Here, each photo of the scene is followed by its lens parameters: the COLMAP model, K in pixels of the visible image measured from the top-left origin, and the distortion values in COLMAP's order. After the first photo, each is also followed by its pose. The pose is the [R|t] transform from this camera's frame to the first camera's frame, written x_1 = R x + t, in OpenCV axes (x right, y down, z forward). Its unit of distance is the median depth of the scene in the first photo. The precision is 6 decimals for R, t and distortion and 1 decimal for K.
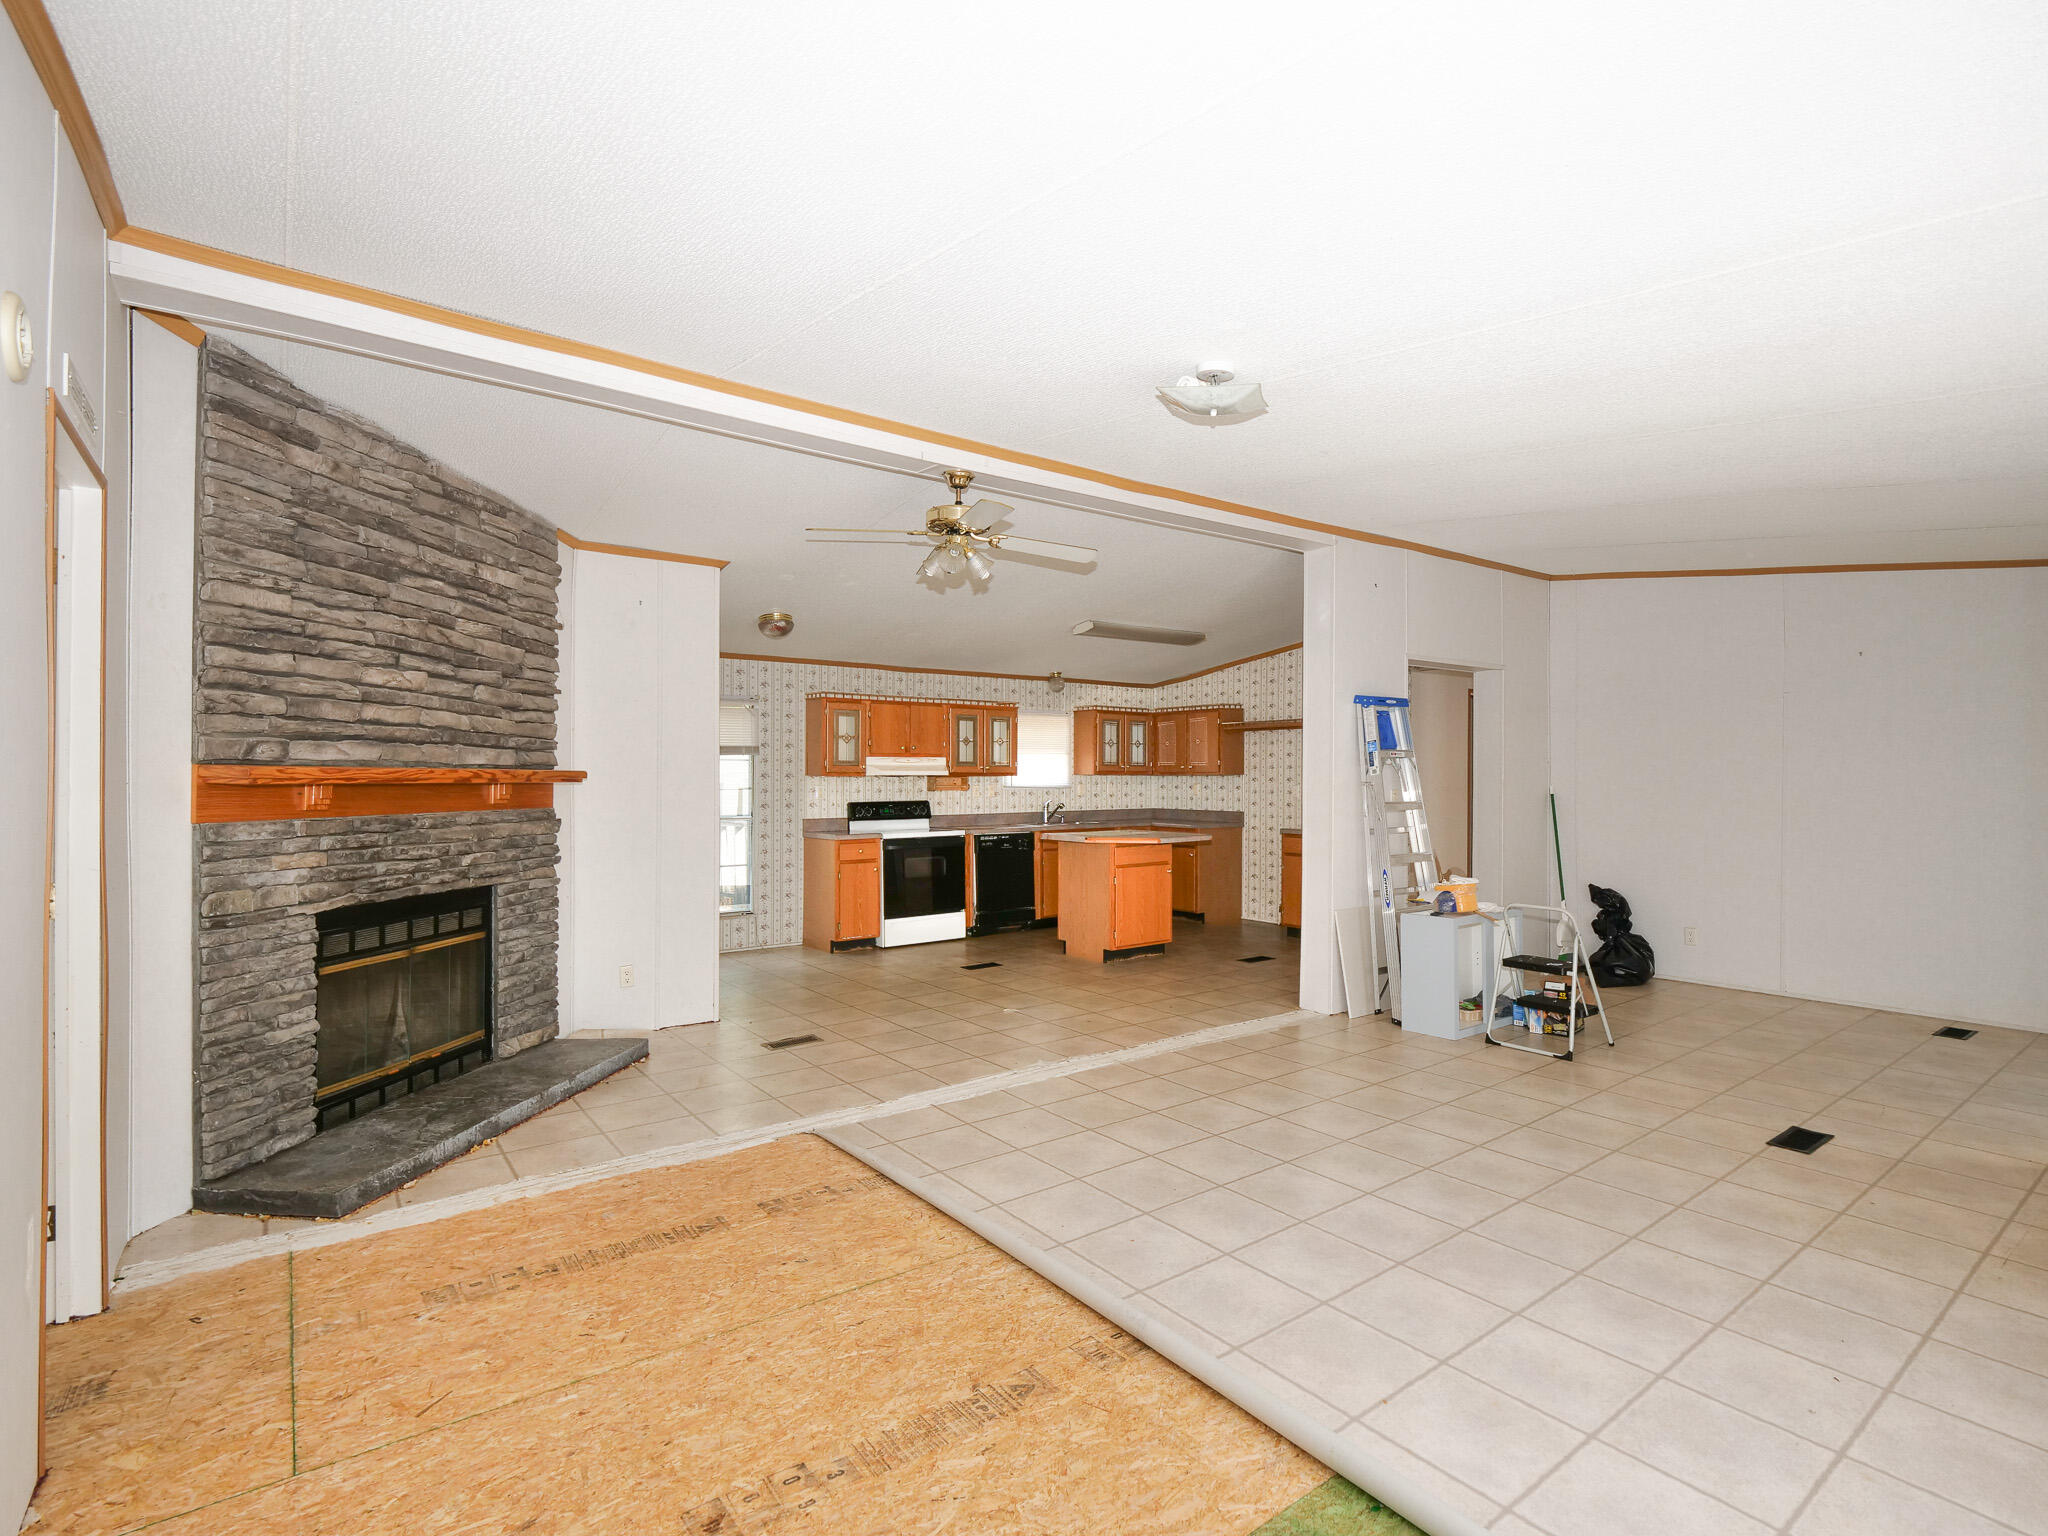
lens RADIAL K [[999.3, 0, 1030.8], [0, 999.3, 771.2], [0, 0, 1]] dist [-0.011621, -0.000733]
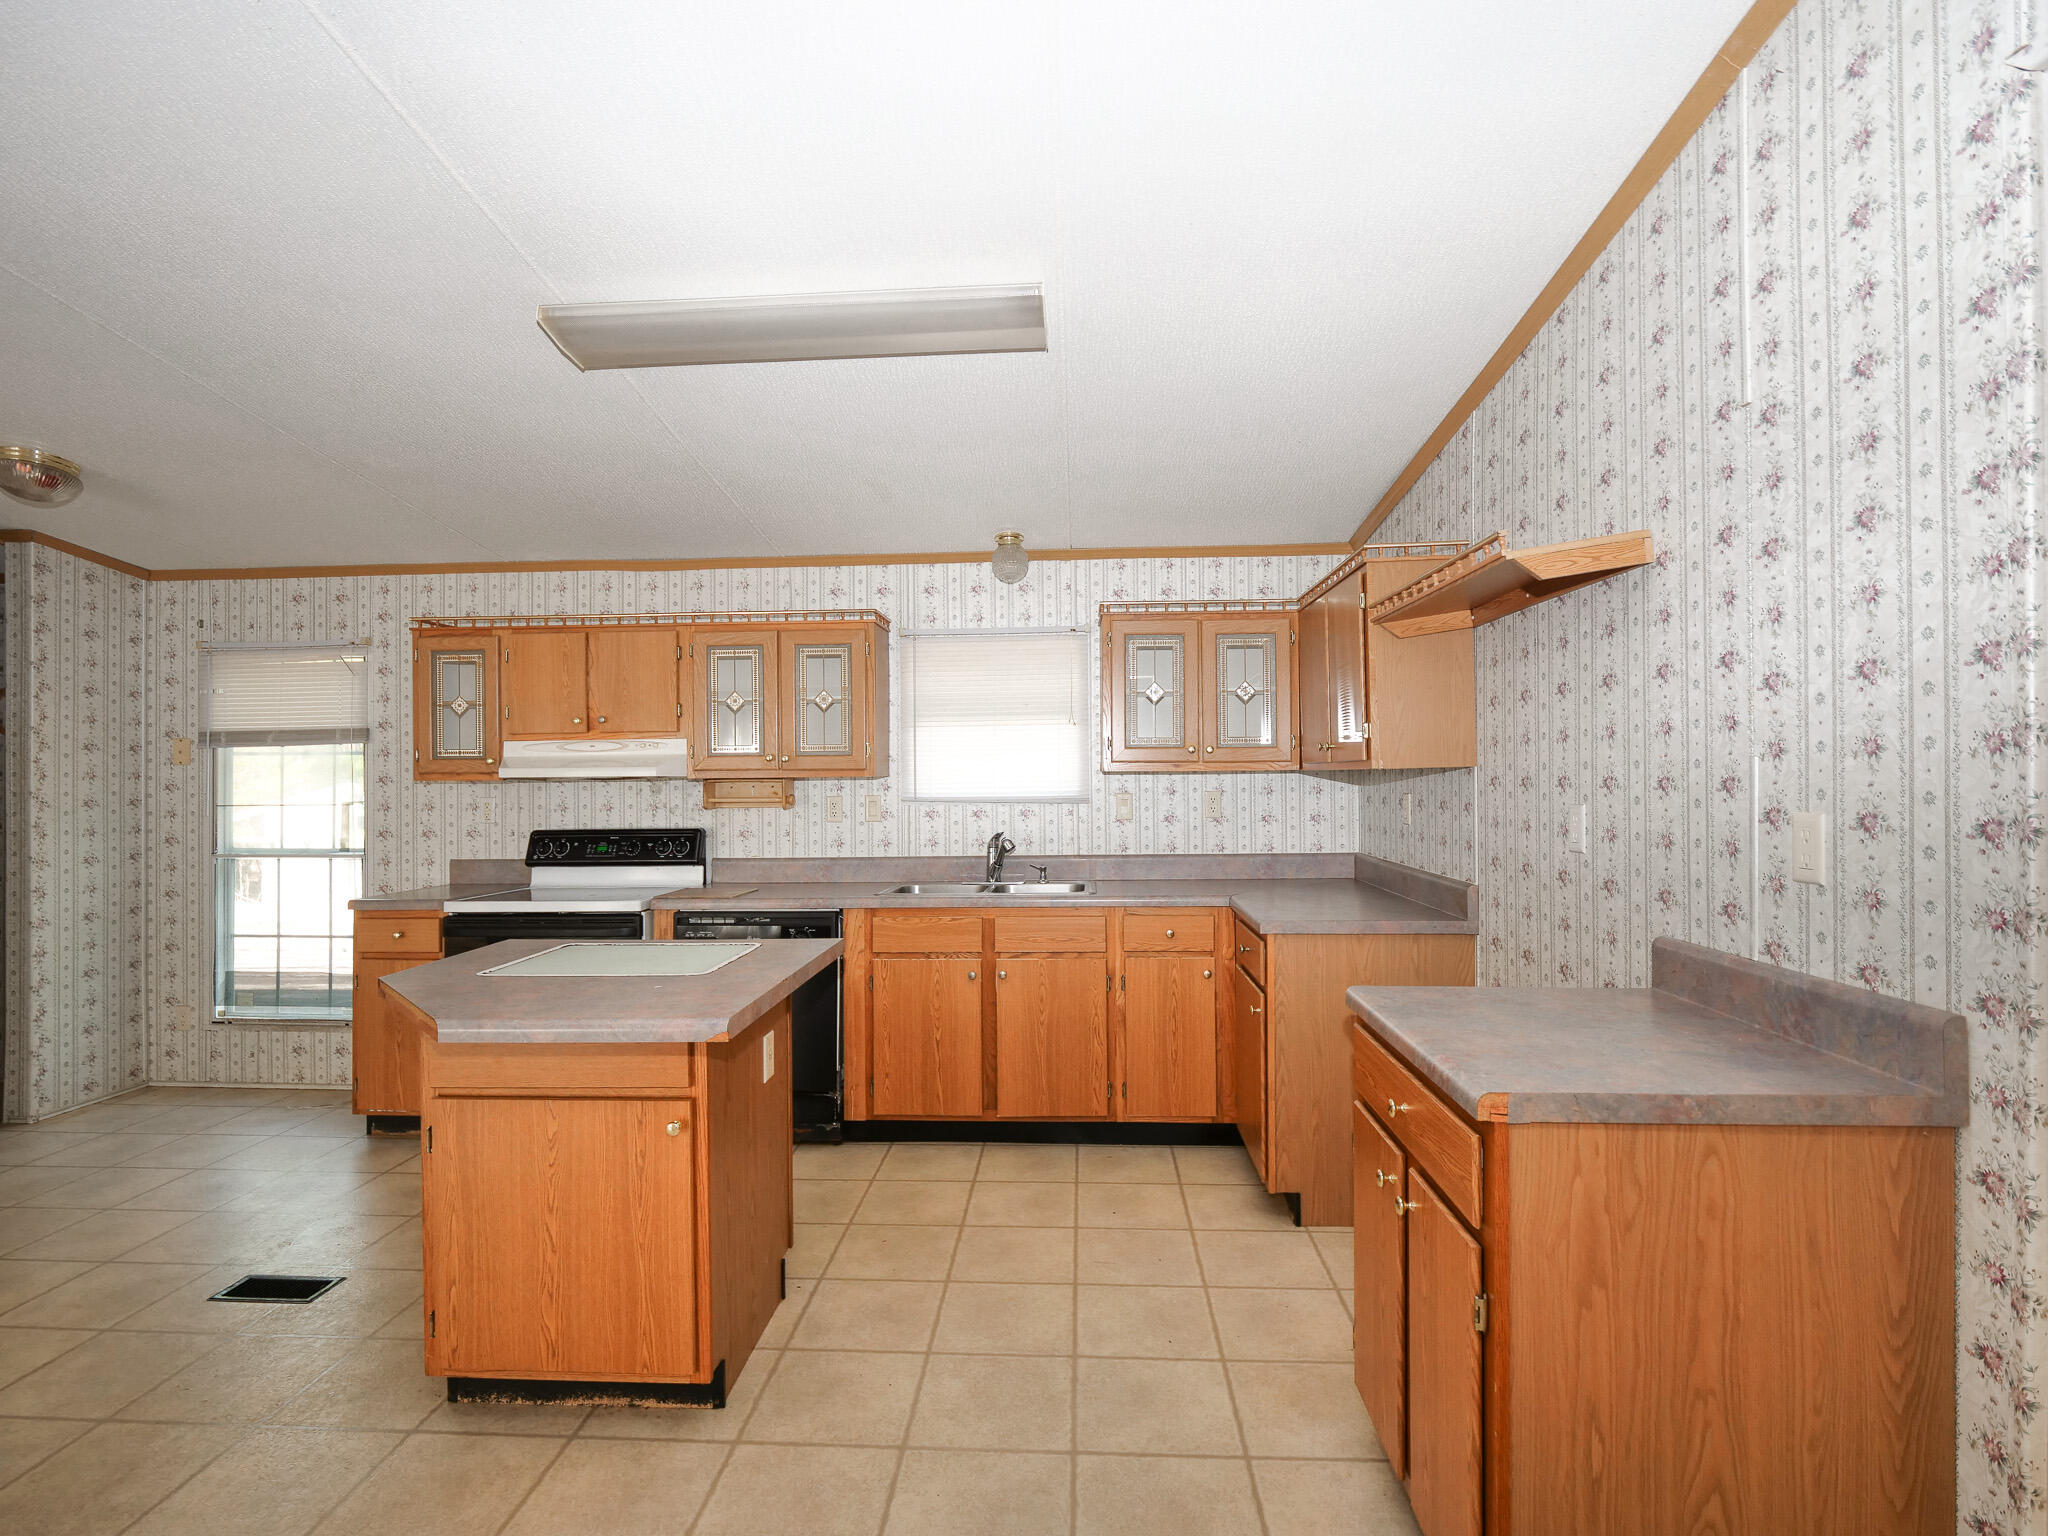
lens RADIAL K [[999.3, 0, 1030.8], [0, 999.3, 771.2], [0, 0, 1]] dist [-0.011621, -0.000733]
pose [[0.768098, -0.010351, -0.640249, 0.371769], [0.011452, 0.999931, -0.002428, 0.004890], [0.640230, -0.005467, 0.768164, 0.814242]]
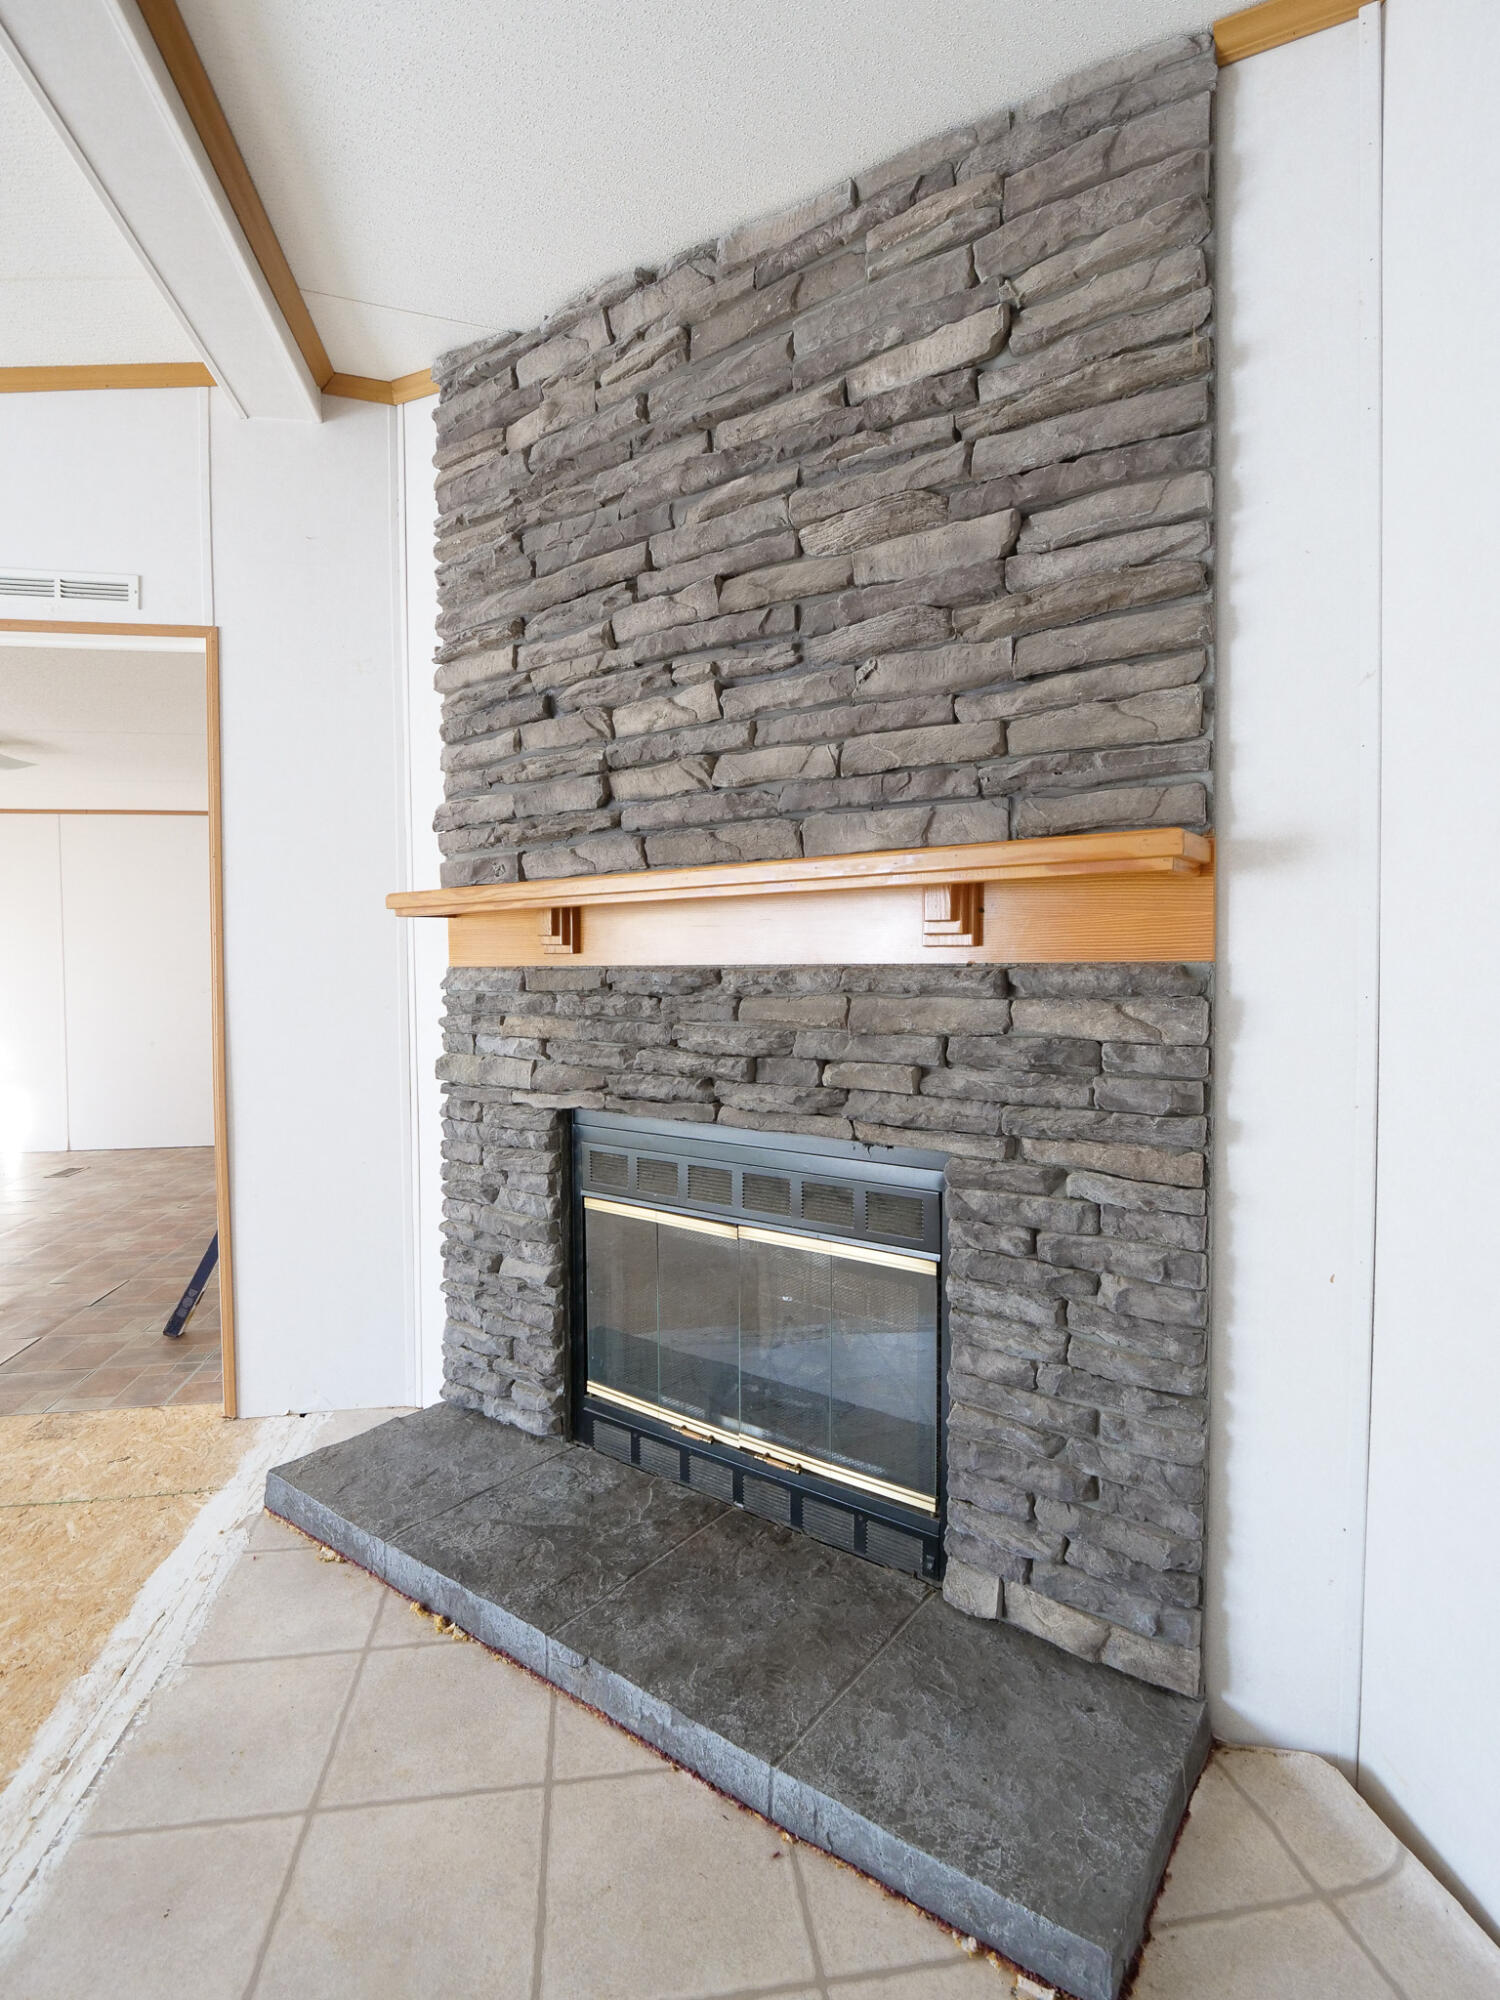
lens RADIAL K [[980.5, 0, 751.5], [0, 980.5, 990.0], [0, 0, 1]] dist [-0.013114, -0.000737]
pose [[-0.471911, 0.020978, -0.881396, -0.093850], [0.011123, 0.999779, 0.017840, 0.023962], [0.881576, -0.001385, -0.472040, 0.639787]]
